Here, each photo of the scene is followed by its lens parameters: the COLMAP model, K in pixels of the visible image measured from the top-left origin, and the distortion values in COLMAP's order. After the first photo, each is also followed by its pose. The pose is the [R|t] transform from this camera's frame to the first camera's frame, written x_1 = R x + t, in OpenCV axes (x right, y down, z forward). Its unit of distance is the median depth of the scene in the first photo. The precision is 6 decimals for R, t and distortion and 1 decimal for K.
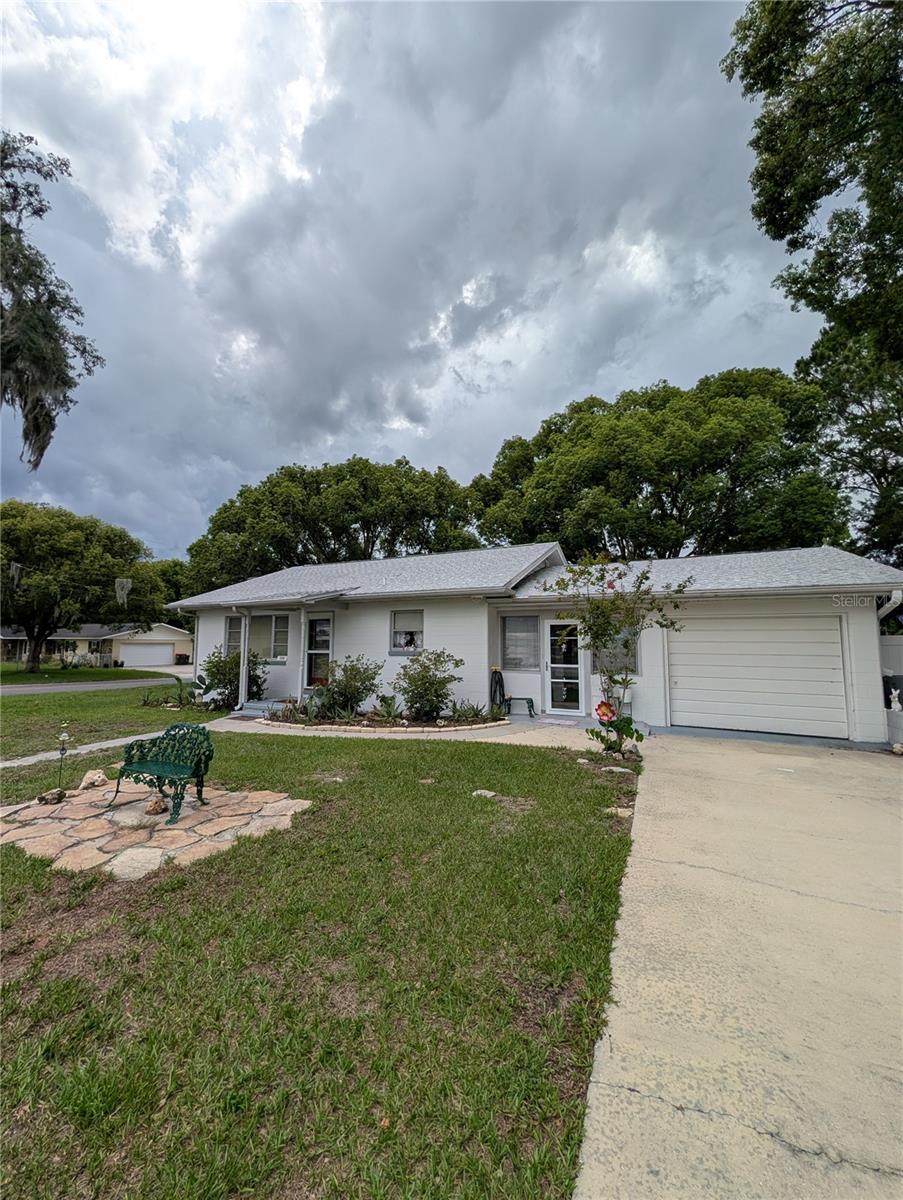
lens RADIAL K [[461.8, 0, 450.2], [0, 461.8, 598.8], [0, 0, 1]] dist [-0.000898, 0.000523]
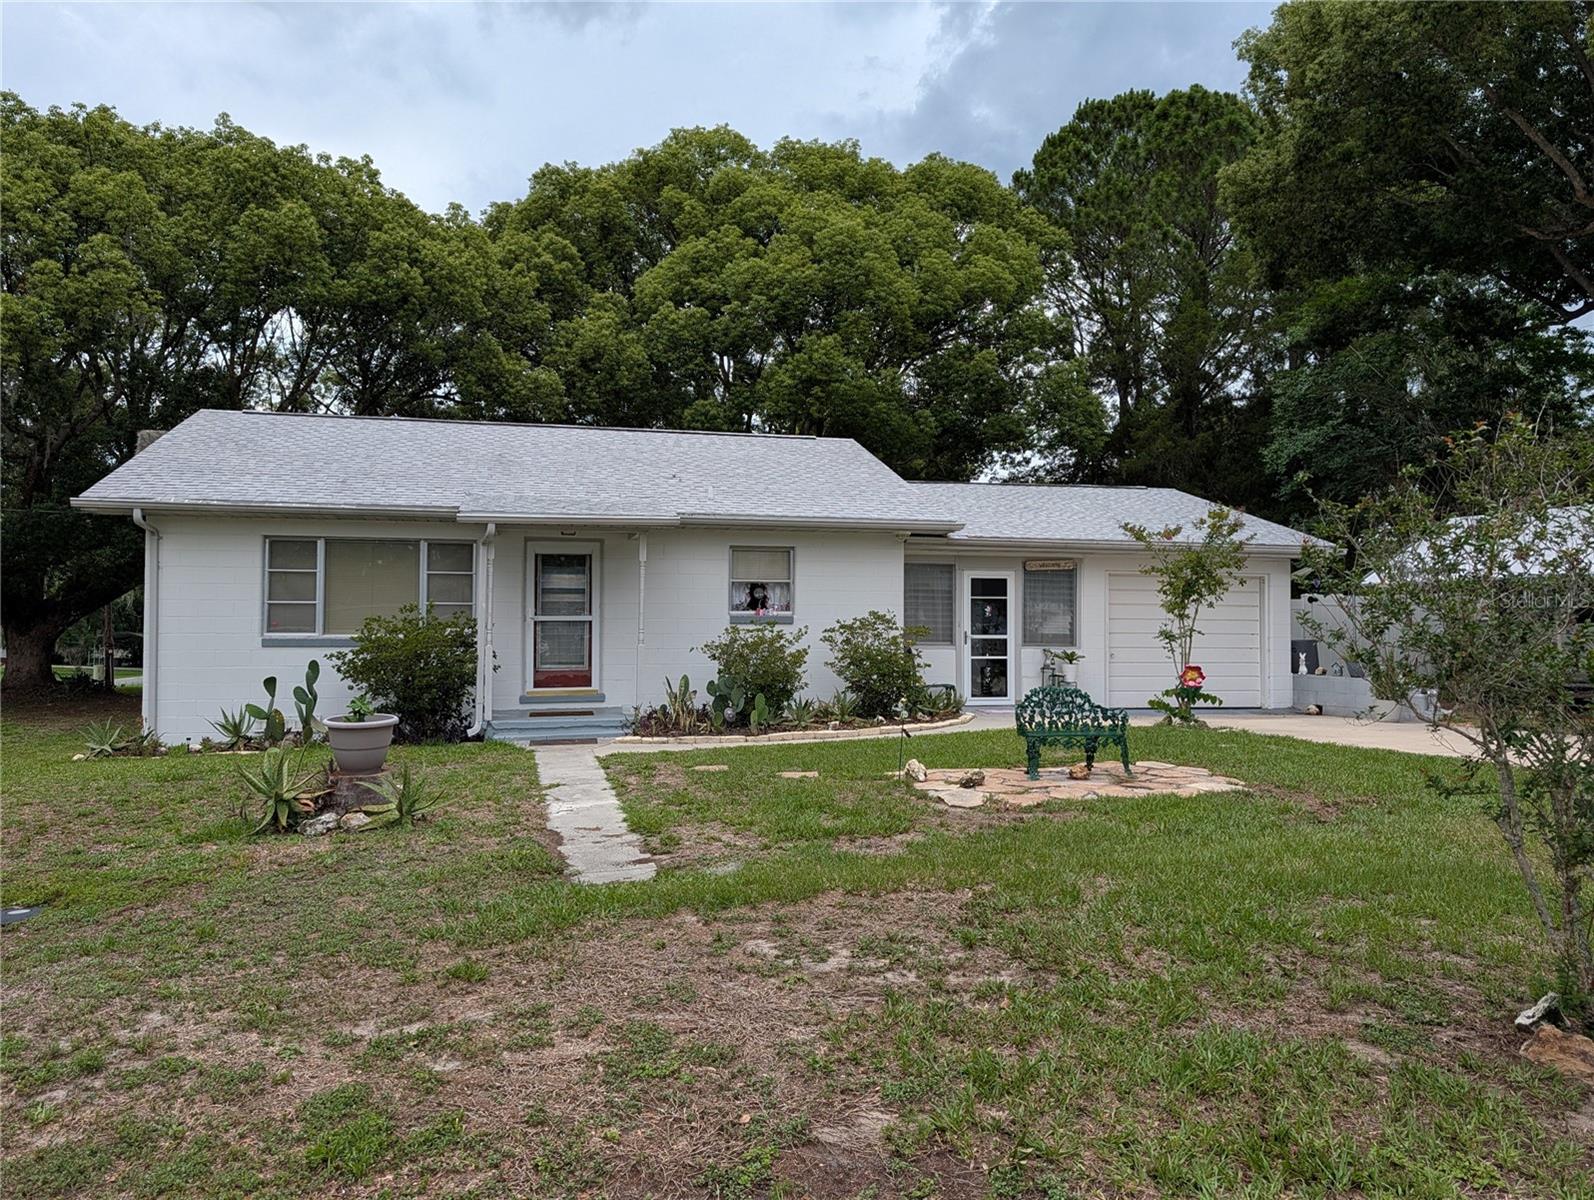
lens RADIAL K [[1094.4, 0, 797.0], [0, 1094.4, 600.0], [0, 0, 1]] dist [0.004429, 0.001775]
pose [[0.789572, 0.008787, 0.613594, -1.018347], [-0.065349, 0.995416, 0.069835, -0.008438], [-0.610168, -0.095238, 0.786527, -0.134321]]
